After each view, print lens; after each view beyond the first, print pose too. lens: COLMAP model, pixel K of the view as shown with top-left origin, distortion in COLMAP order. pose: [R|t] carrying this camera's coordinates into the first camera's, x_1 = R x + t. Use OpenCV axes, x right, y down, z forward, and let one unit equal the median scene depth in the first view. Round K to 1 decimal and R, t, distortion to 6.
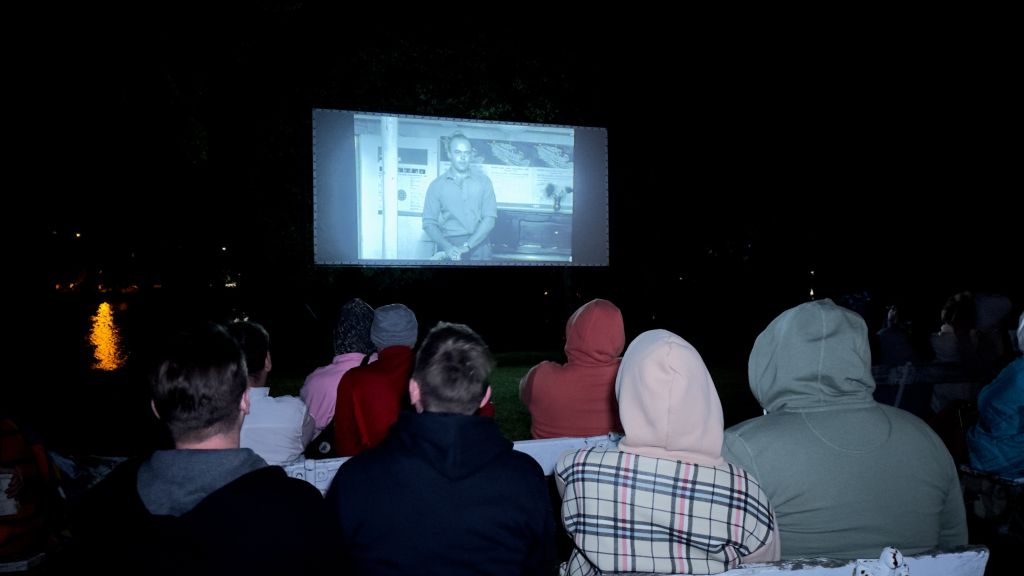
lens RADIAL K [[741.1, 0, 512.0], [0, 741.1, 288.0], [0, 0, 1]] dist [0.051576, -0.000186]
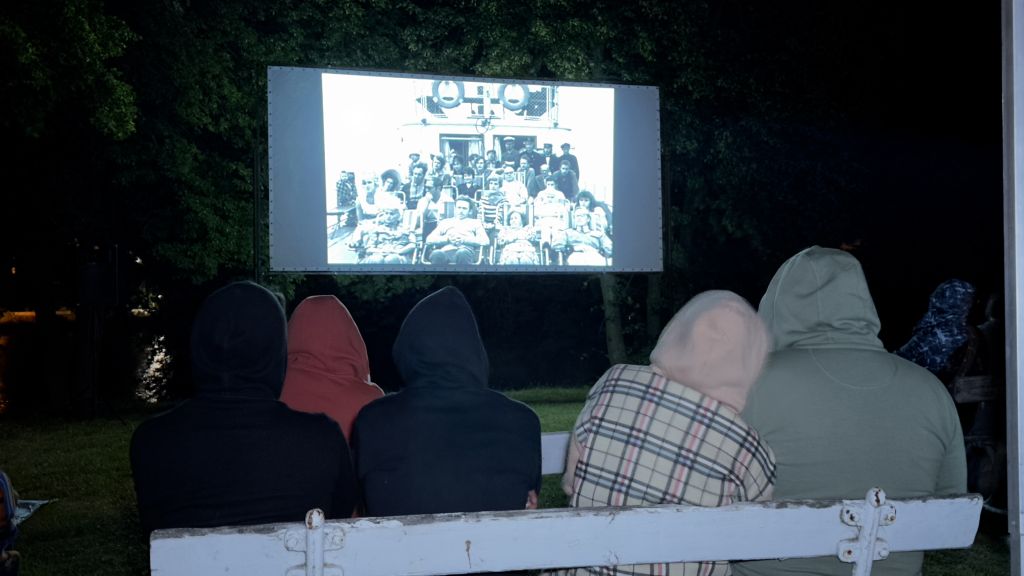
lens RADIAL K [[1032.3, 0, 512.0], [0, 1032.3, 288.0], [0, 0, 1]] dist [0.129525, 0.000950]
pose [[0.999666, -0.009545, -0.024020, 0.044106], [0.009005, 0.999707, -0.022471, 0.095492], [0.024228, 0.022247, 0.999459, -0.421269]]
